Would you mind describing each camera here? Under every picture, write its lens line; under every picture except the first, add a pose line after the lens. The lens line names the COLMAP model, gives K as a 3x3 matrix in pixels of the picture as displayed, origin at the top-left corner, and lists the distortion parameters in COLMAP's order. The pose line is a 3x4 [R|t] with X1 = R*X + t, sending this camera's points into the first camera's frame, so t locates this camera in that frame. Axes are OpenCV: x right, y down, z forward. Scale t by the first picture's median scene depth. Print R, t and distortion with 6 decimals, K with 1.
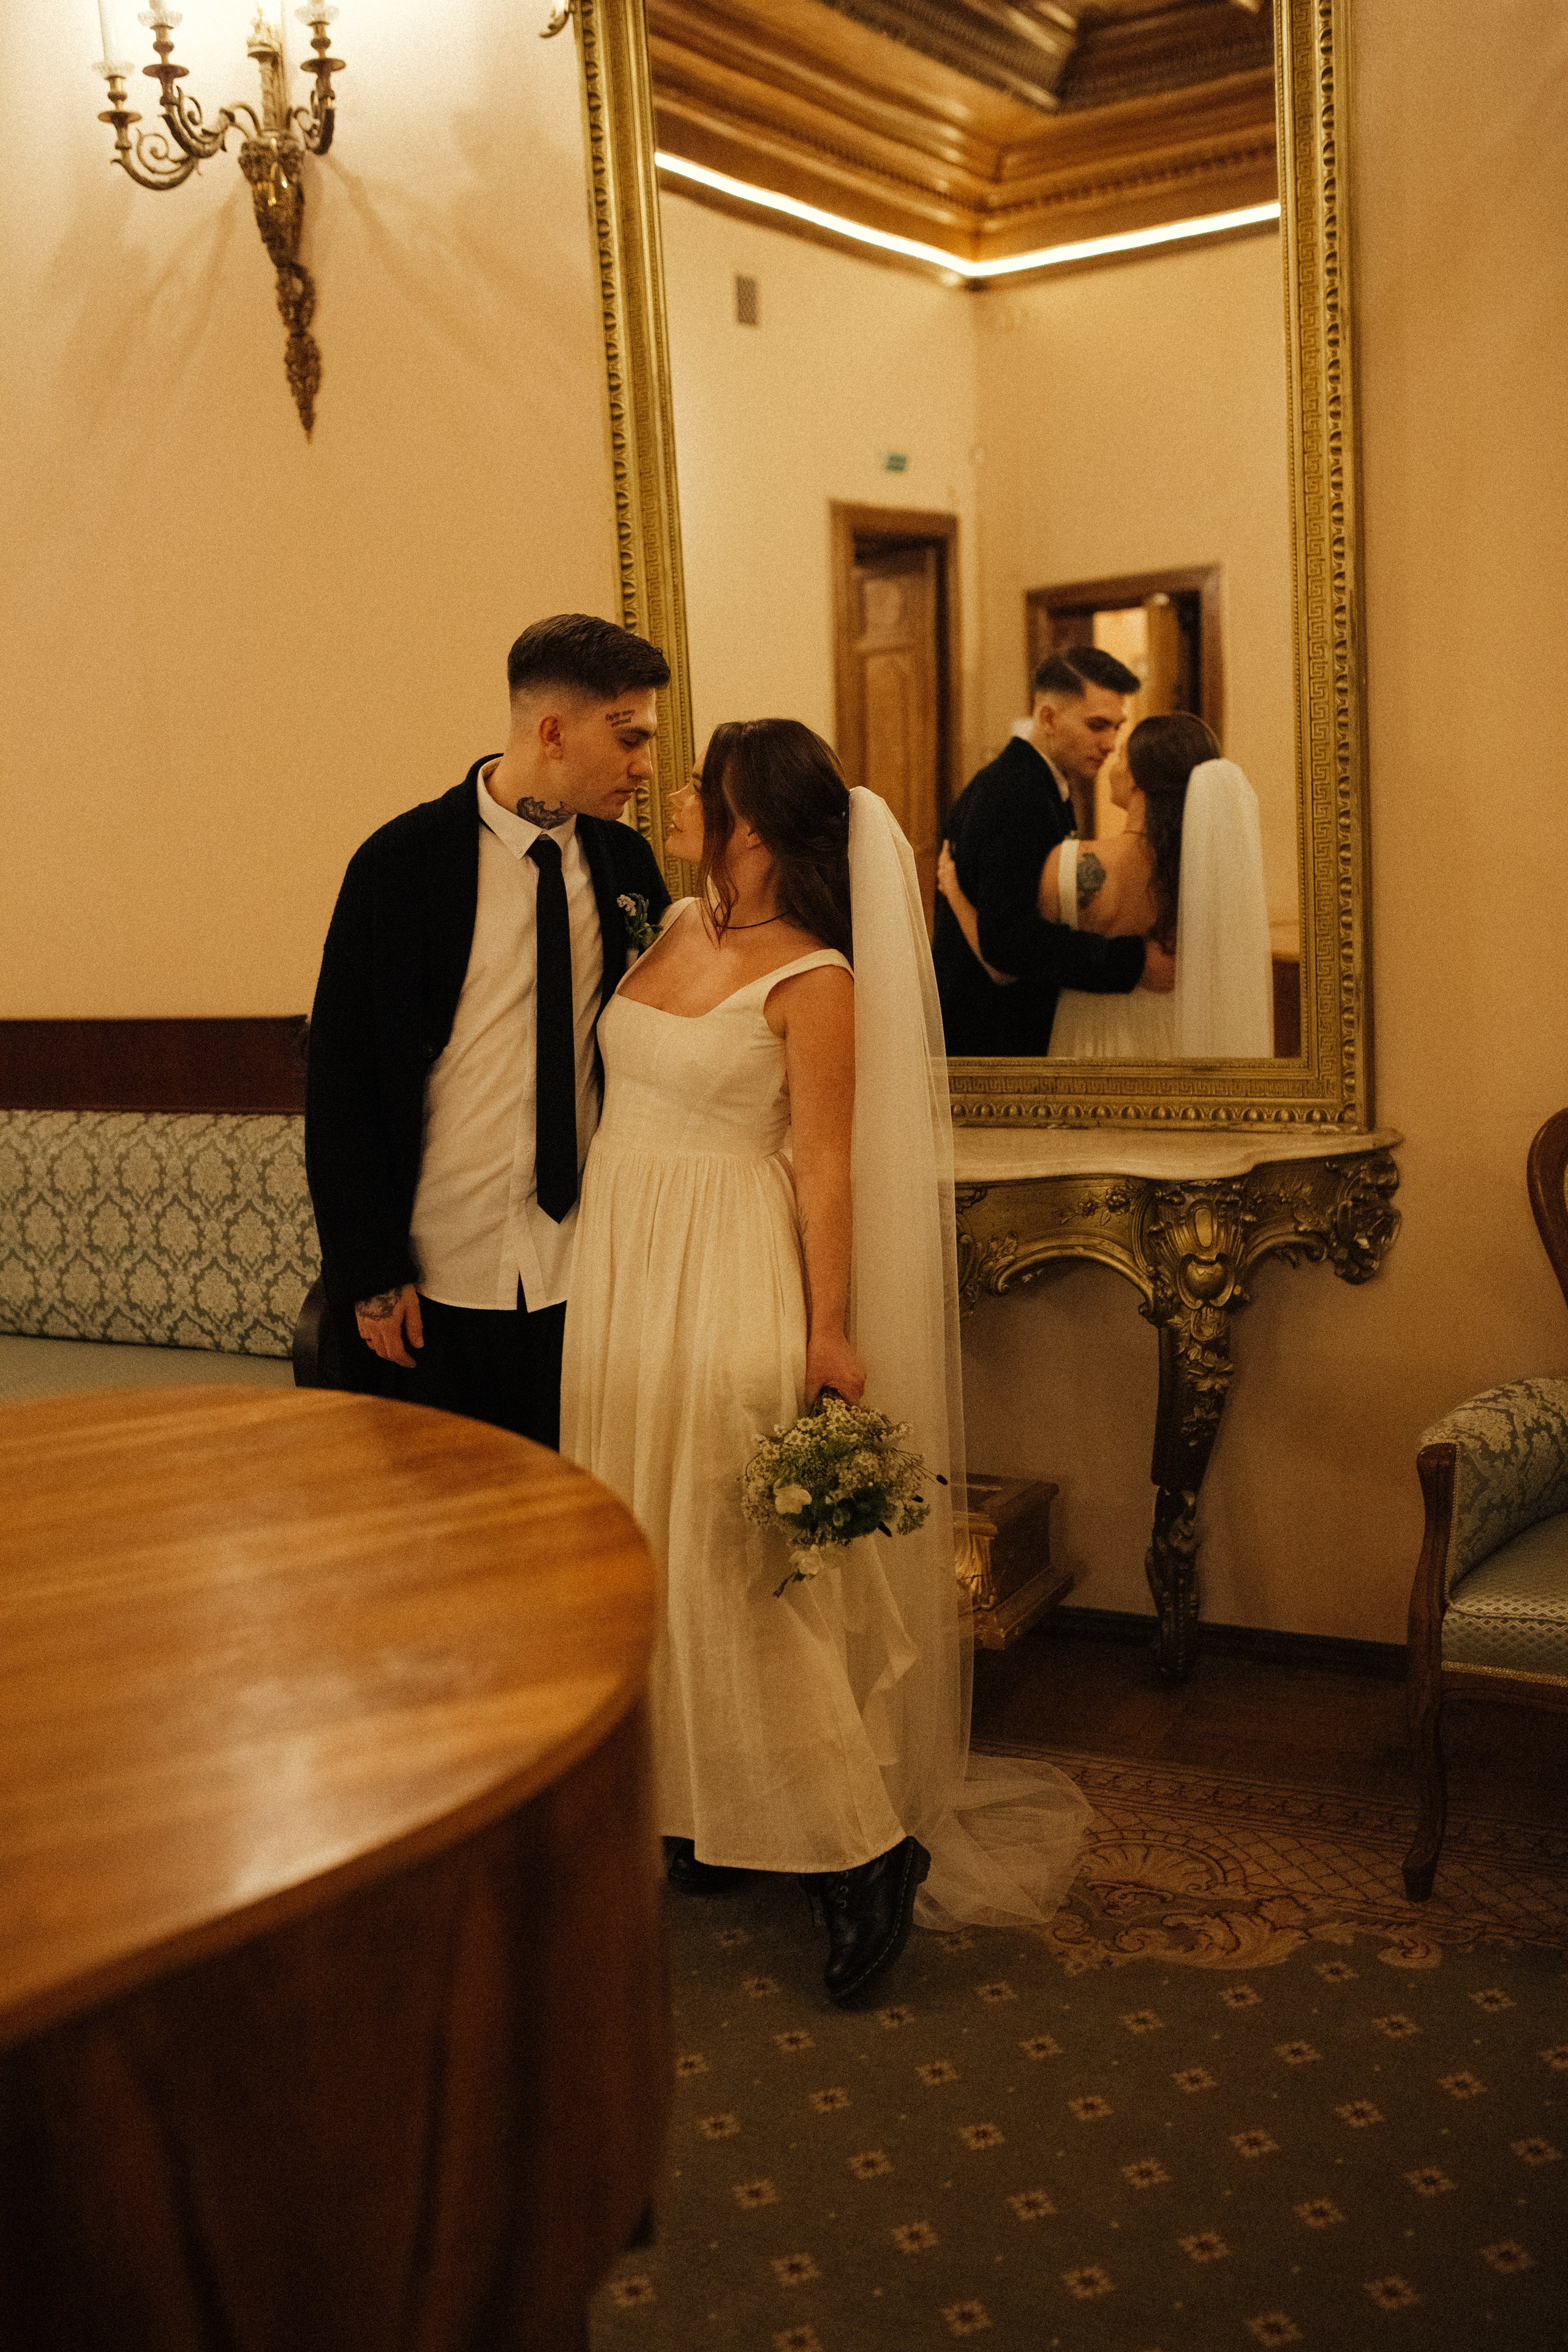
lens RADIAL K [[2263.0, 0, 831.7], [0, 2263.0, 1209.1], [0, 0, 1]] dist [-0.033422, 0.000000]
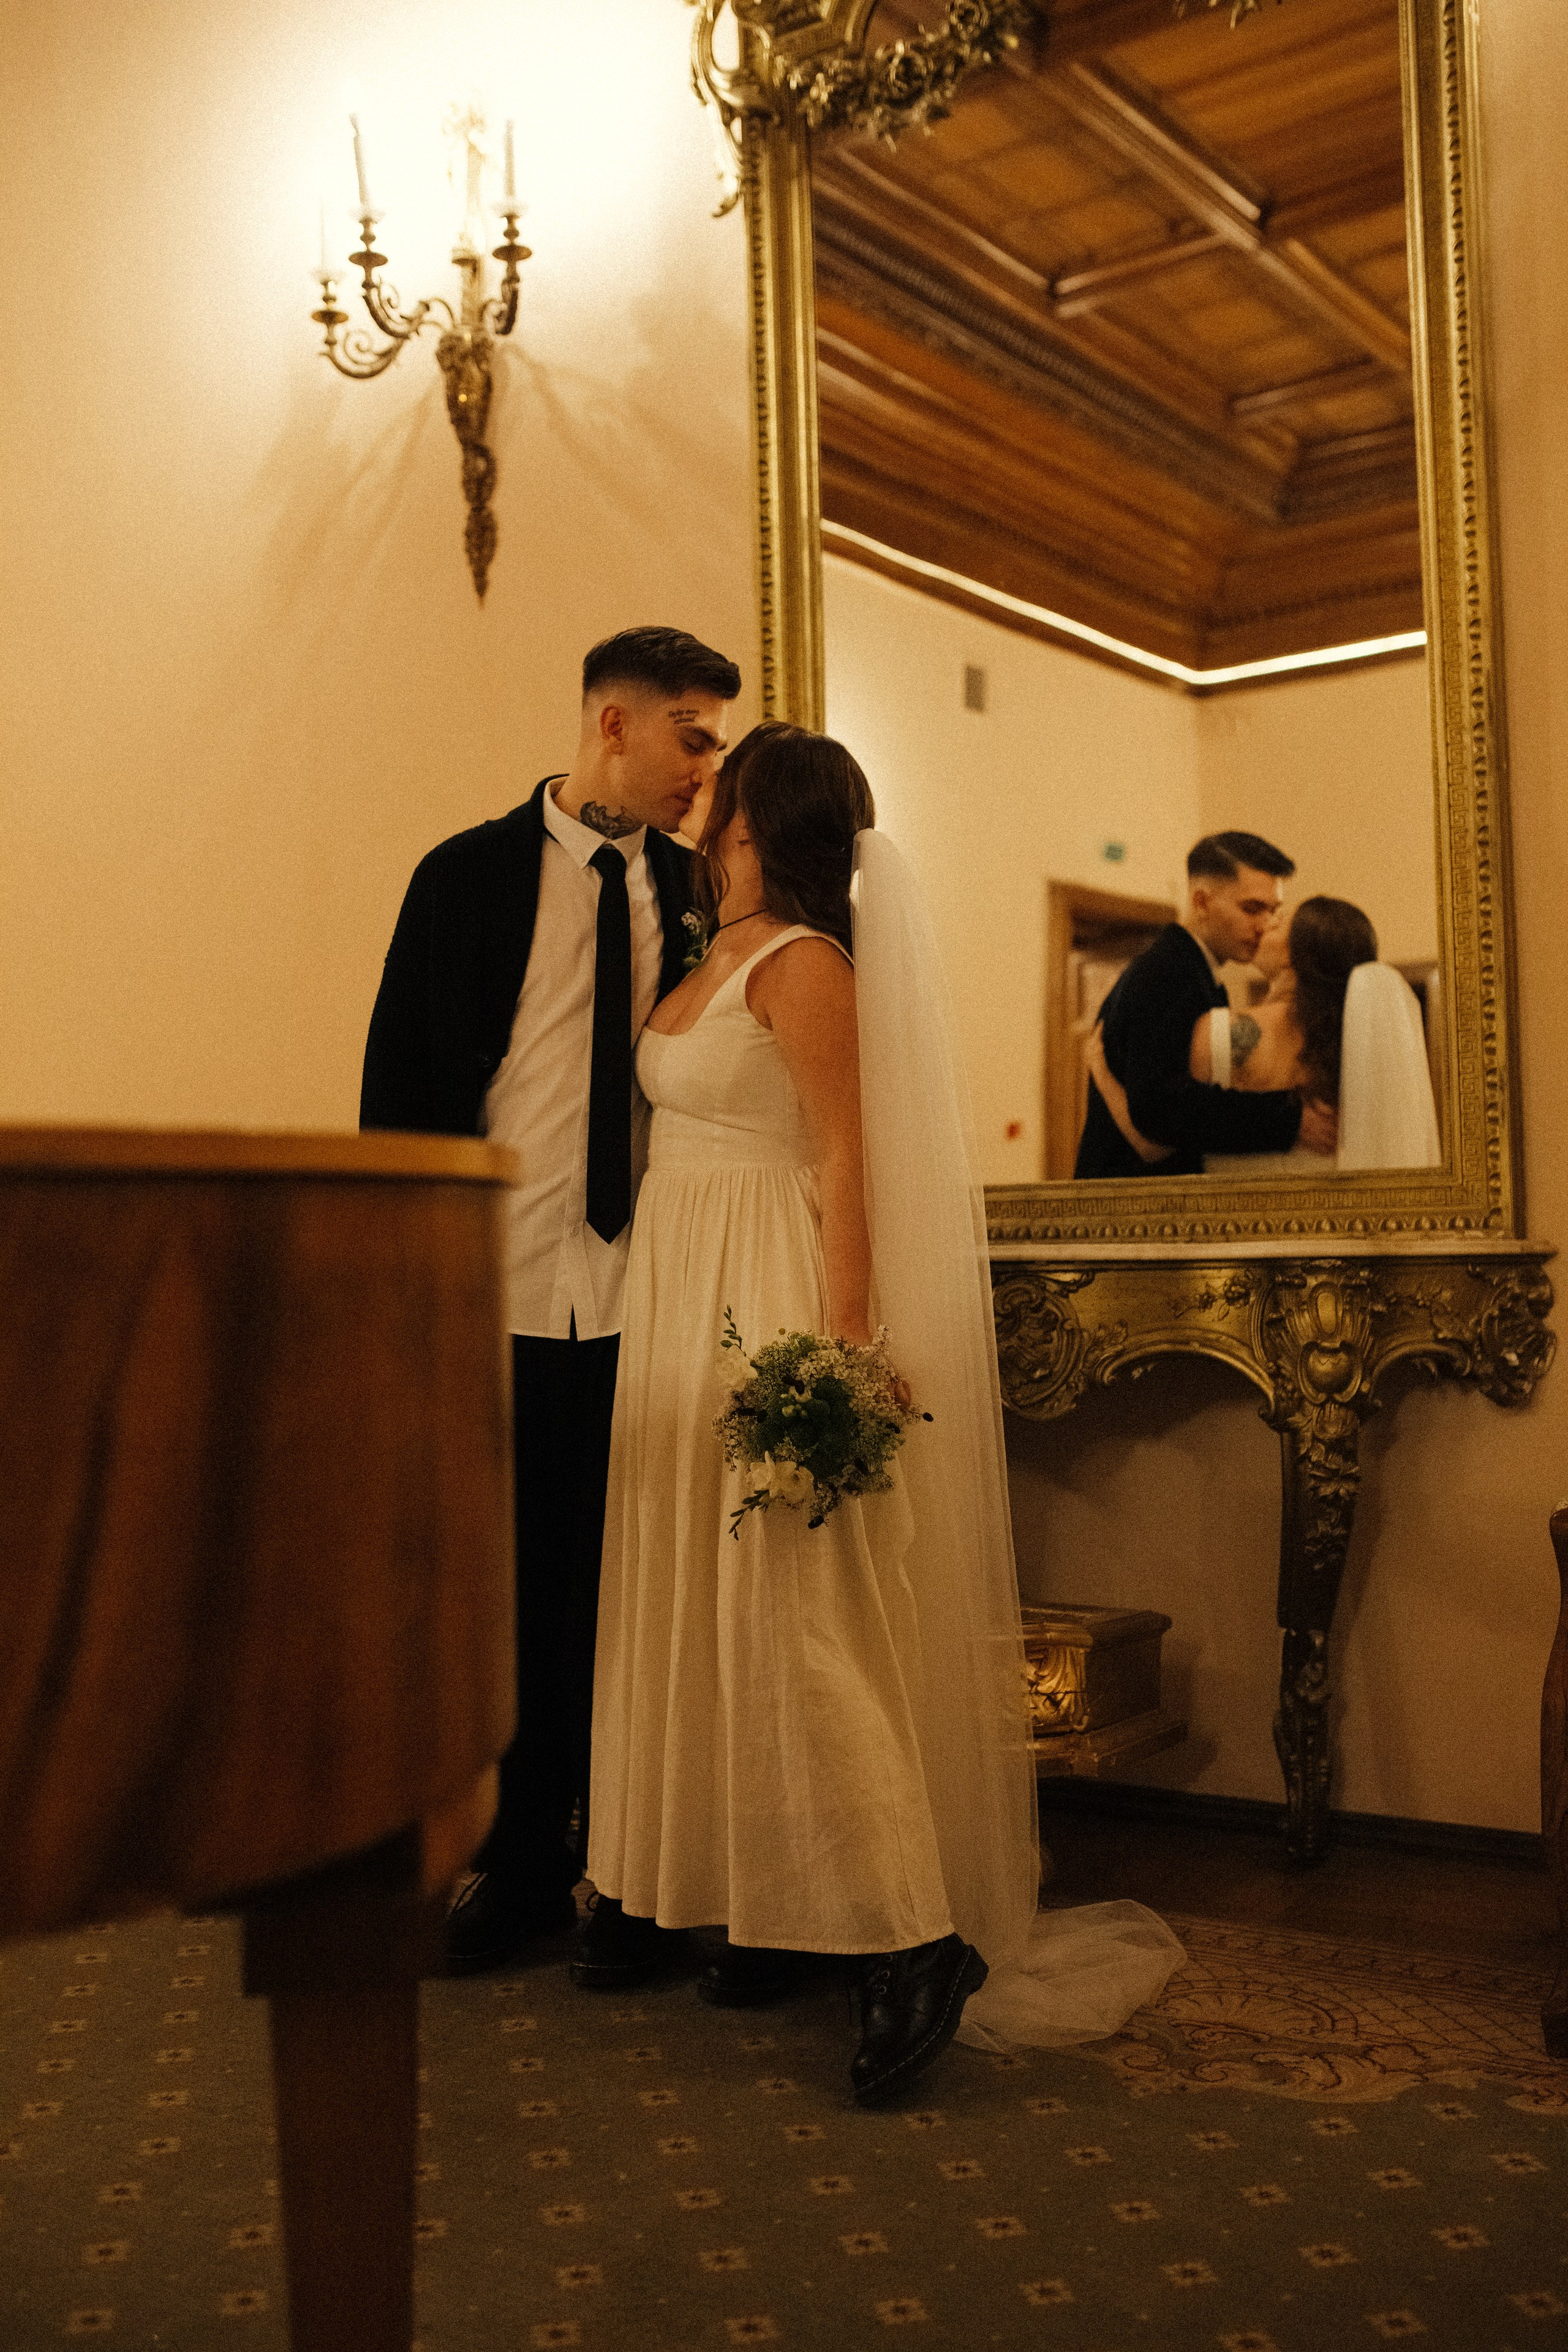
lens RADIAL K [[2263.0, 0, 798.6], [0, 2263.0, 1167.3], [0, 0, 1]] dist [-0.033422, 0.000000]
pose [[0.992463, 0.031203, -0.118505, 0.055750], [-0.054681, 0.978189, -0.200388, 0.139825], [0.109668, 0.205358, 0.972523, 0.067499]]
